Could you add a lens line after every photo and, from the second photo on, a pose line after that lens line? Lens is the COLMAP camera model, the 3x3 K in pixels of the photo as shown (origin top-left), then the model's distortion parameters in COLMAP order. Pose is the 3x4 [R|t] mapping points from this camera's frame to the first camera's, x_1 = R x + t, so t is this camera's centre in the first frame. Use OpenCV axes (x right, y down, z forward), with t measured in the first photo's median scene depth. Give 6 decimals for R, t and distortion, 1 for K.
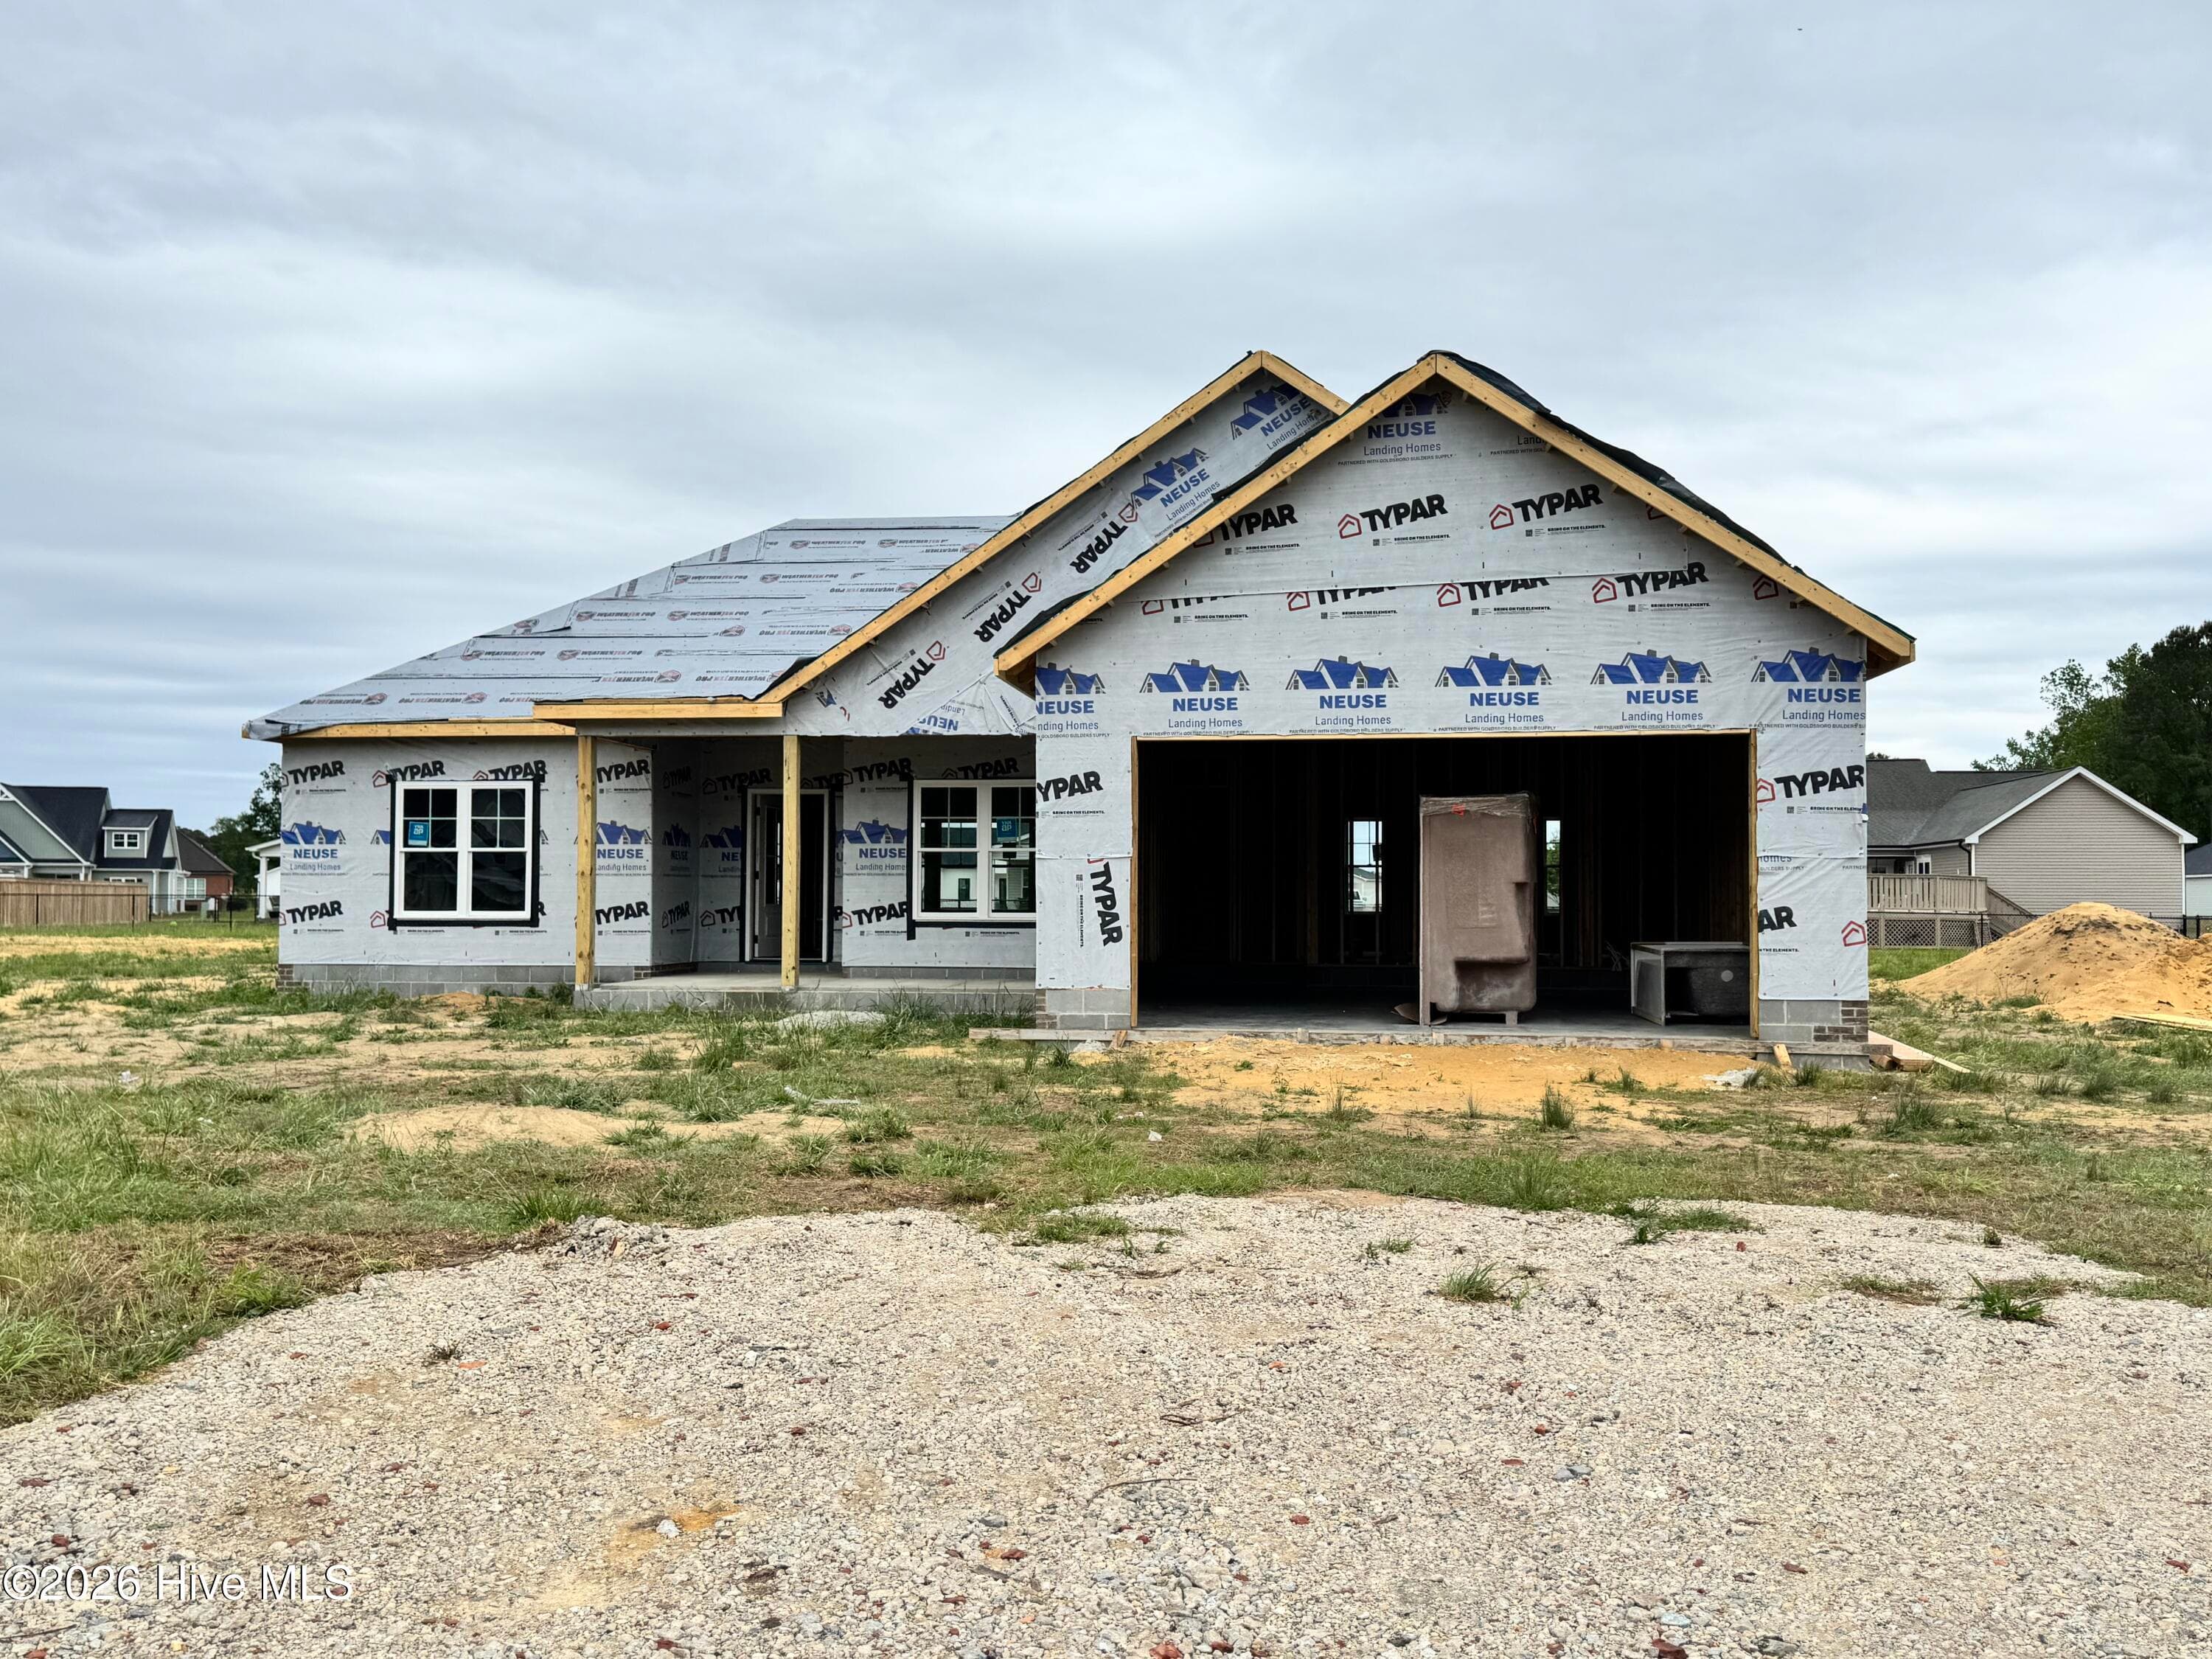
lens RADIAL K [[1802.6, 0, 1103.3], [0, 1802.6, 868.9], [0, 0, 1]] dist [0.107670, -0.000184]
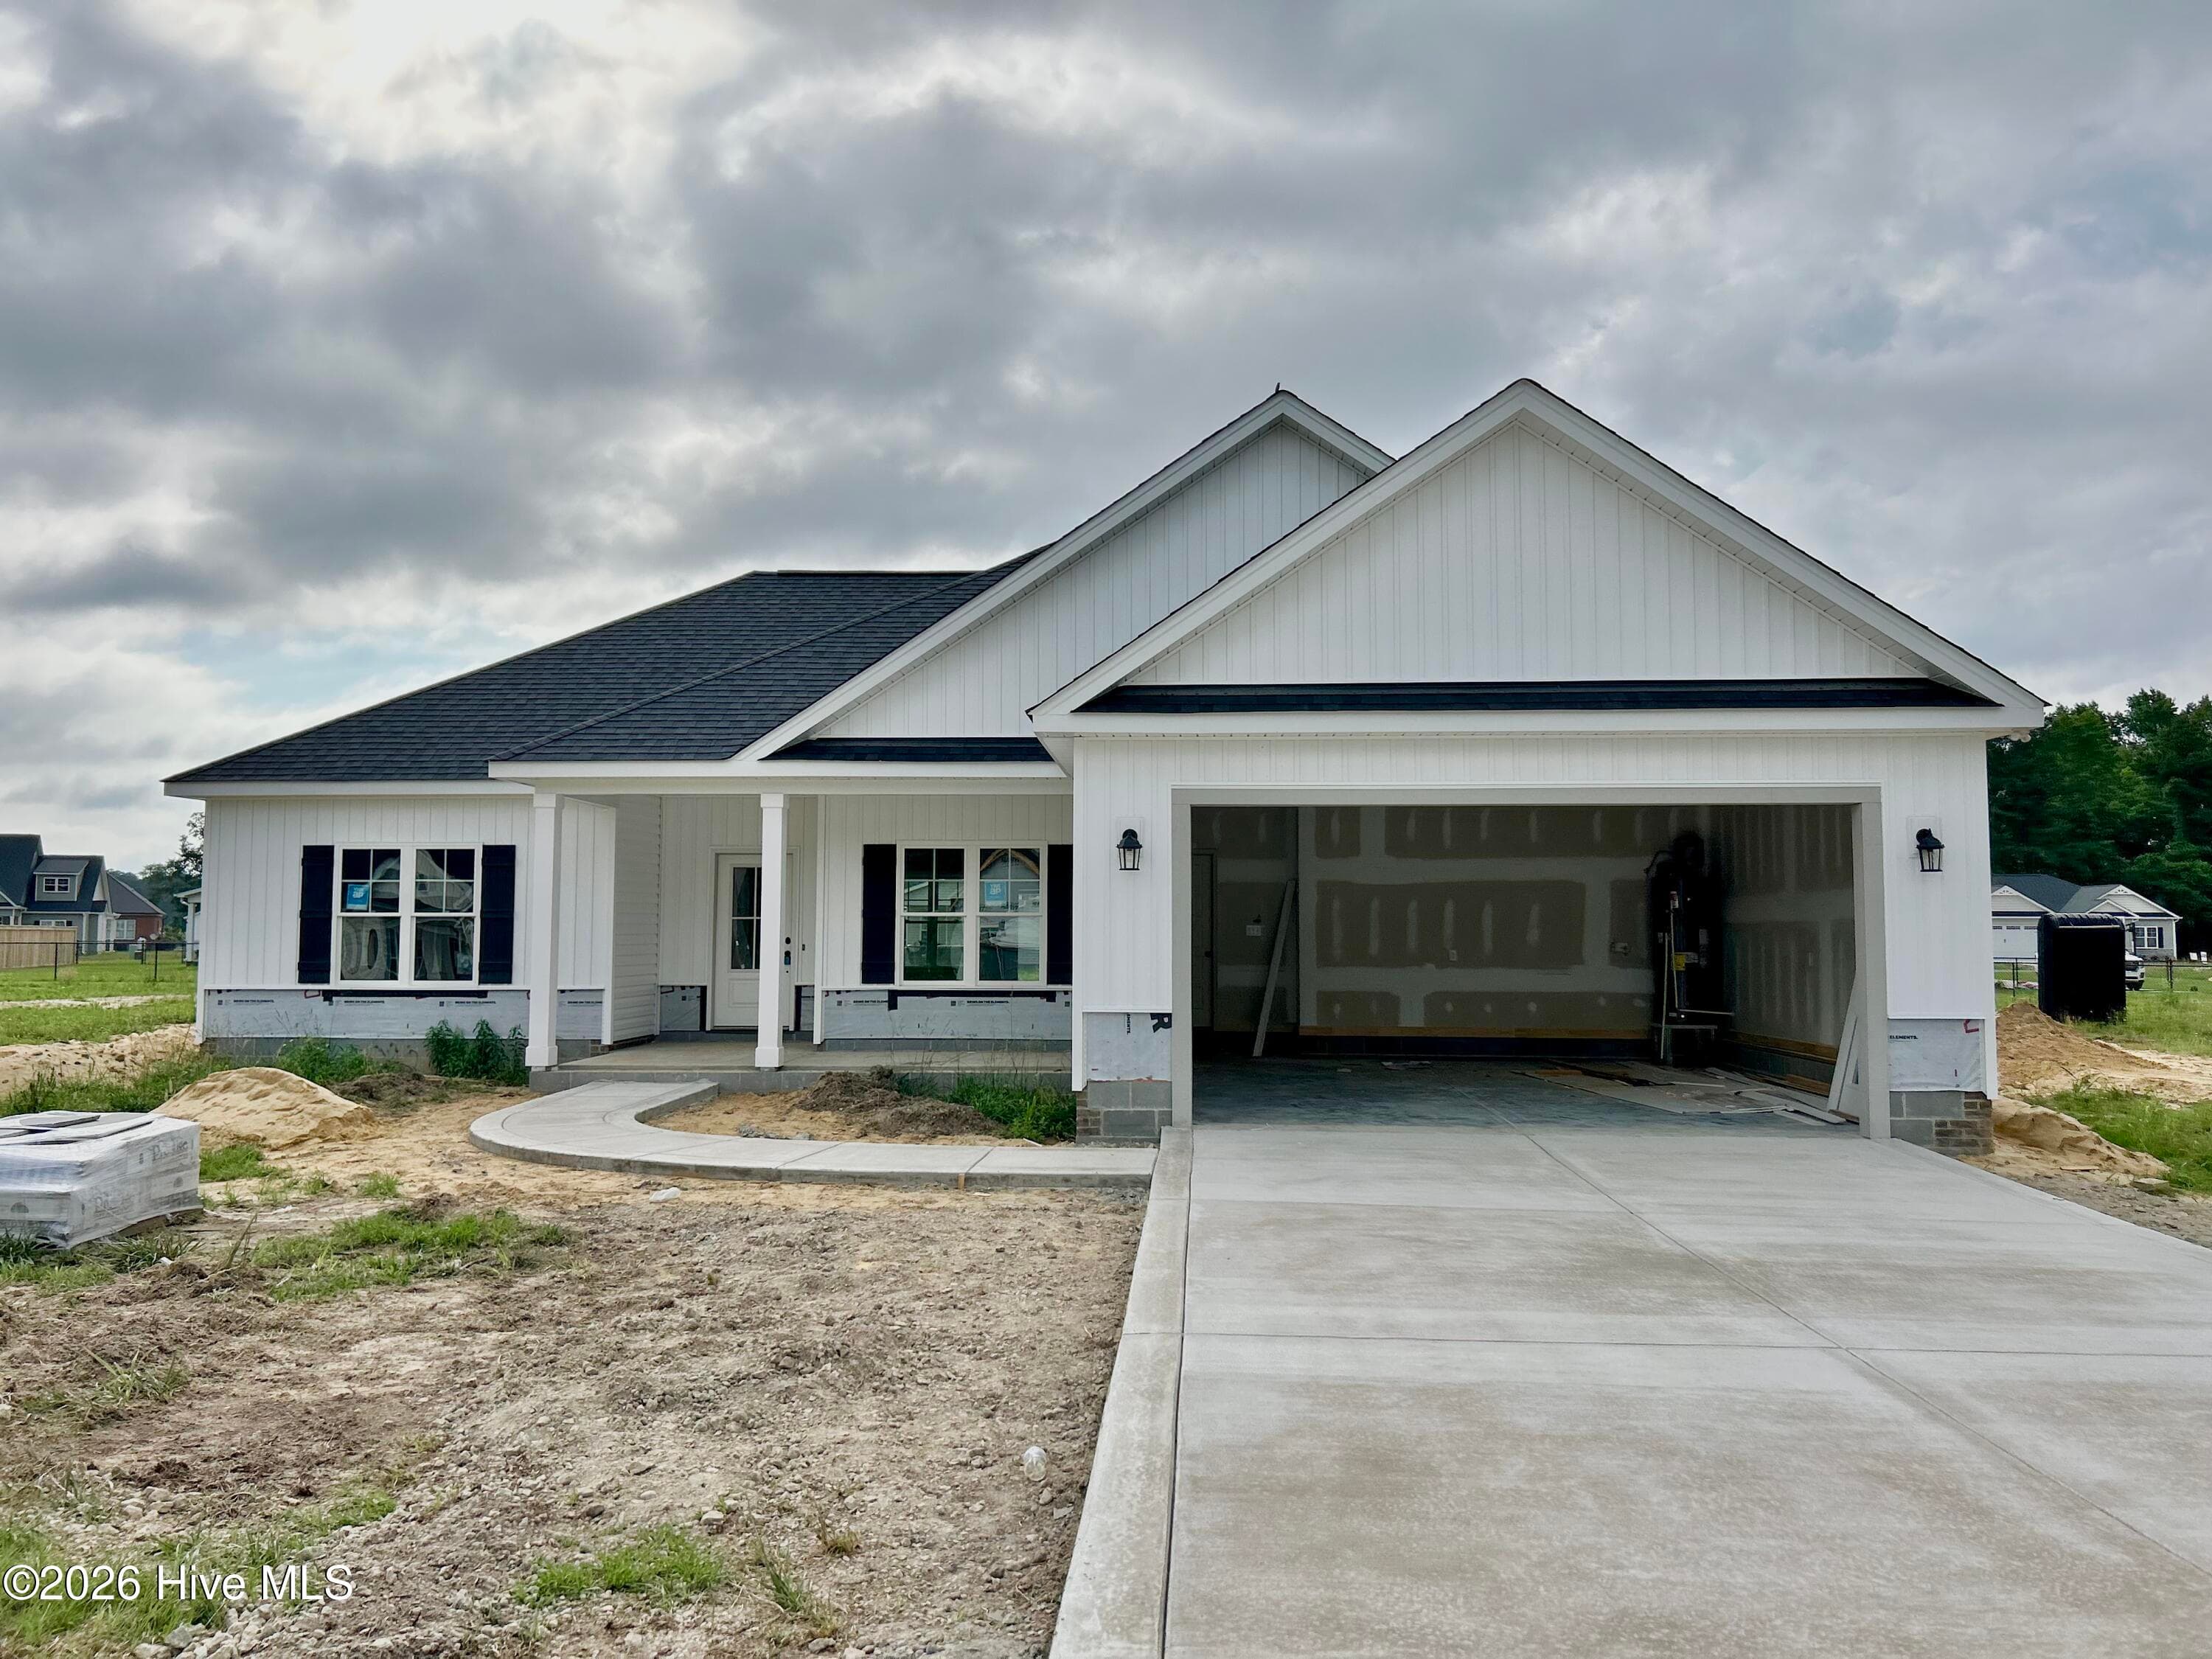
lens RADIAL K [[1596.3, 0, 1097.4], [0, 1596.3, 831.4], [0, 0, 1]] dist [0.029803, 0.000879]
pose [[0.996522, 0.004237, 0.083225, -0.066732], [-0.000309, 0.998888, -0.047151, -0.014015], [-0.083333, 0.046961, 0.995415, 0.152197]]
